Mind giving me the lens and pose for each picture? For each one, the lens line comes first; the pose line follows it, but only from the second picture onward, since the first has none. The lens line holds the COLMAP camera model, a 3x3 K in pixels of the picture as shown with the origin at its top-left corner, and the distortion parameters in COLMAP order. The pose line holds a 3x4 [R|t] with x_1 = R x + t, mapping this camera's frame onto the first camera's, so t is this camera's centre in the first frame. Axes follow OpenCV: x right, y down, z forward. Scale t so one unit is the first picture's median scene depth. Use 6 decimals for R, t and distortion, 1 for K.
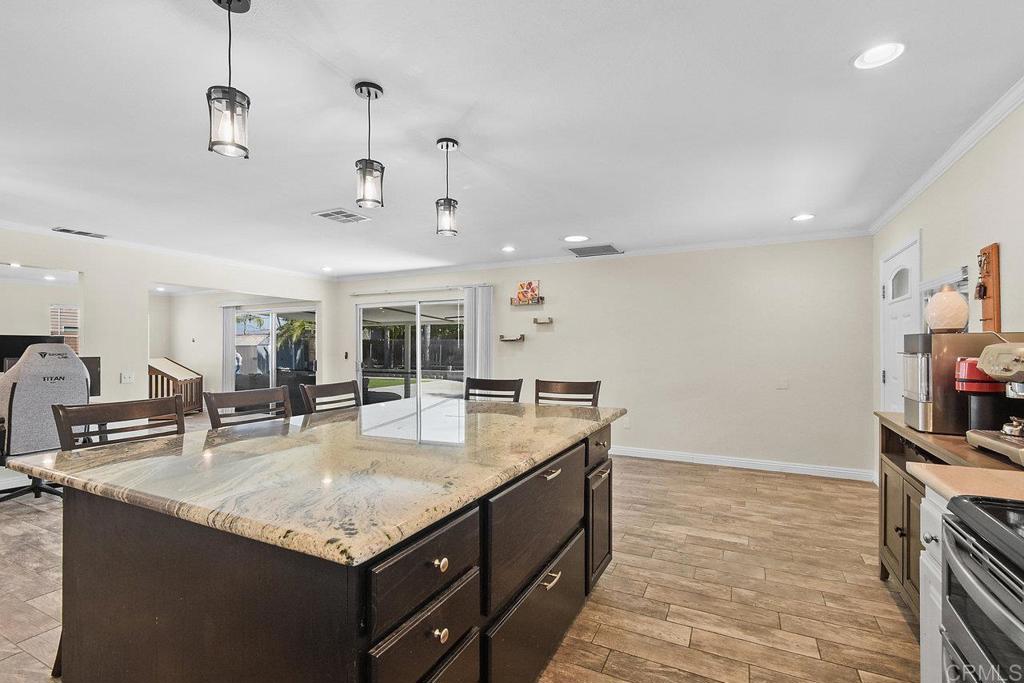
lens RADIAL K [[463.6, 0, 513.8], [0, 463.6, 346.7], [0, 0, 1]] dist [0.025369, 0.000095]
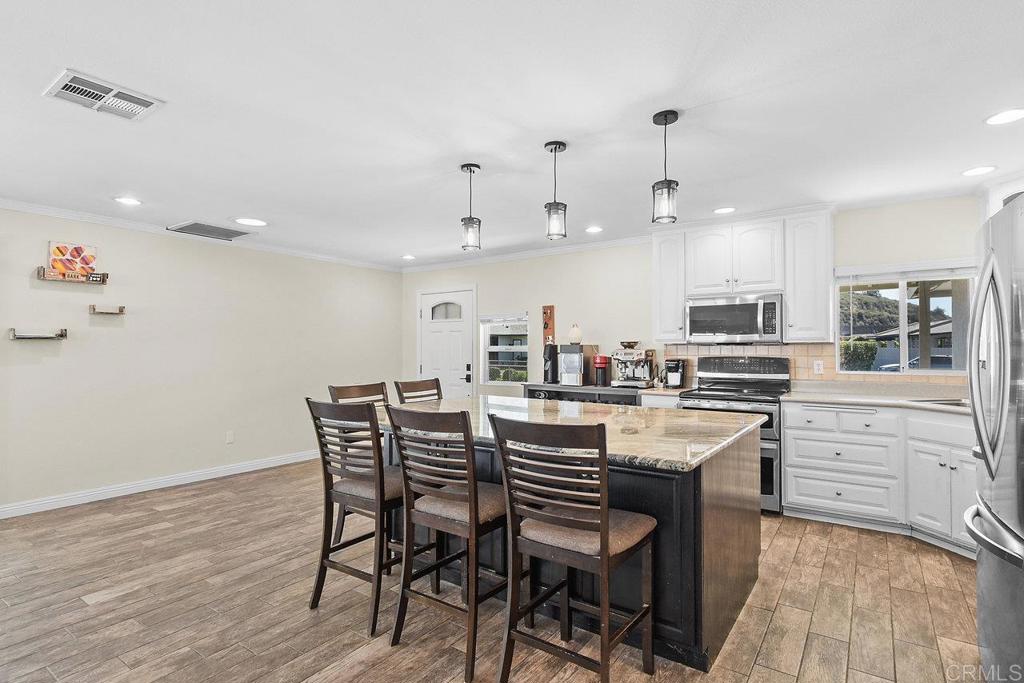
lens RADIAL K [[516.9, 0, 507.3], [0, 516.9, 343.3], [0, 0, 1]] dist [-0.001827, -0.000170]
pose [[0.153698, 0.010160, 0.988066, -1.007705], [-0.003237, 0.999947, -0.009779, -0.003928], [-0.988113, -0.001695, 0.153723, 0.541683]]
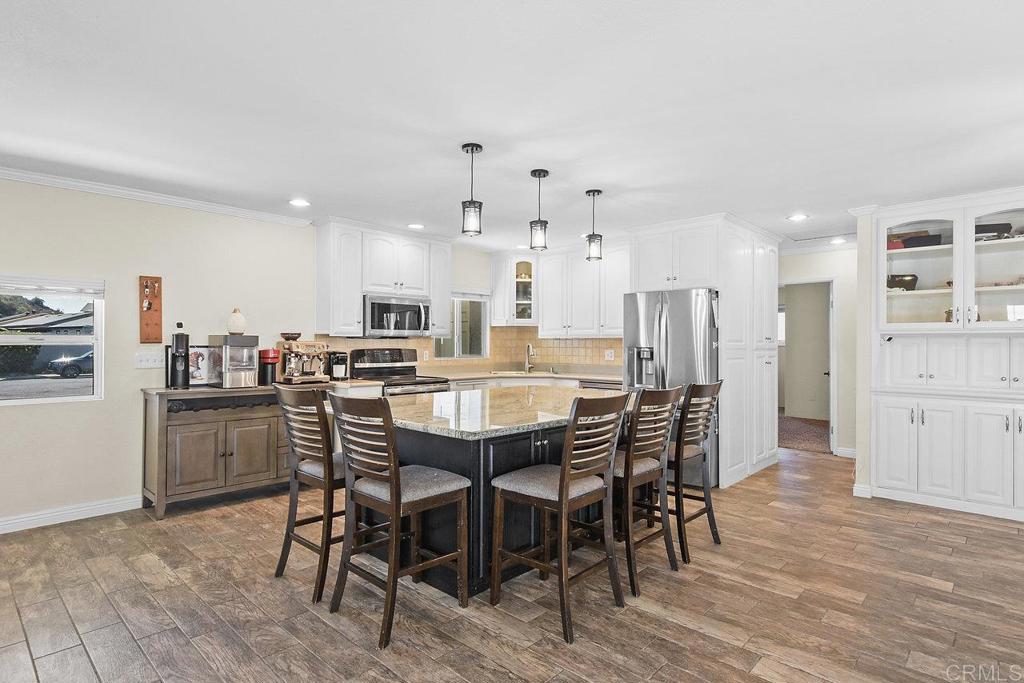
lens RADIAL K [[540.7, 0, 517.2], [0, 540.7, 342.1], [0, 0, 1]] dist [0.000767, -0.000010]
pose [[-0.956093, -0.003190, 0.293045, -0.446492], [-0.005029, 0.999972, -0.005525, 0.003406], [-0.293019, -0.006757, -0.956083, 1.594283]]
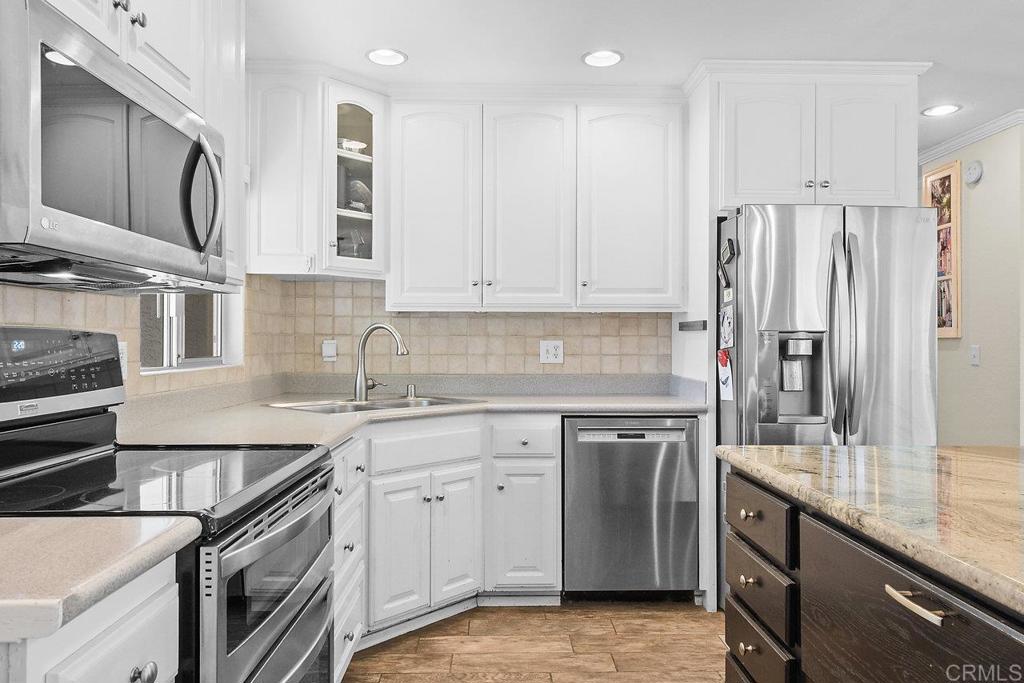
lens RADIAL K [[704.4, 0, 507.6], [0, 704.4, 337.9], [0, 0, 1]] dist [0.029779, 0.001018]
pose [[-0.884470, -0.000734, -0.466597, 0.349388], [-0.000773, 1.000000, -0.000108, 0.015312], [0.466597, 0.000265, -0.884470, 0.681392]]
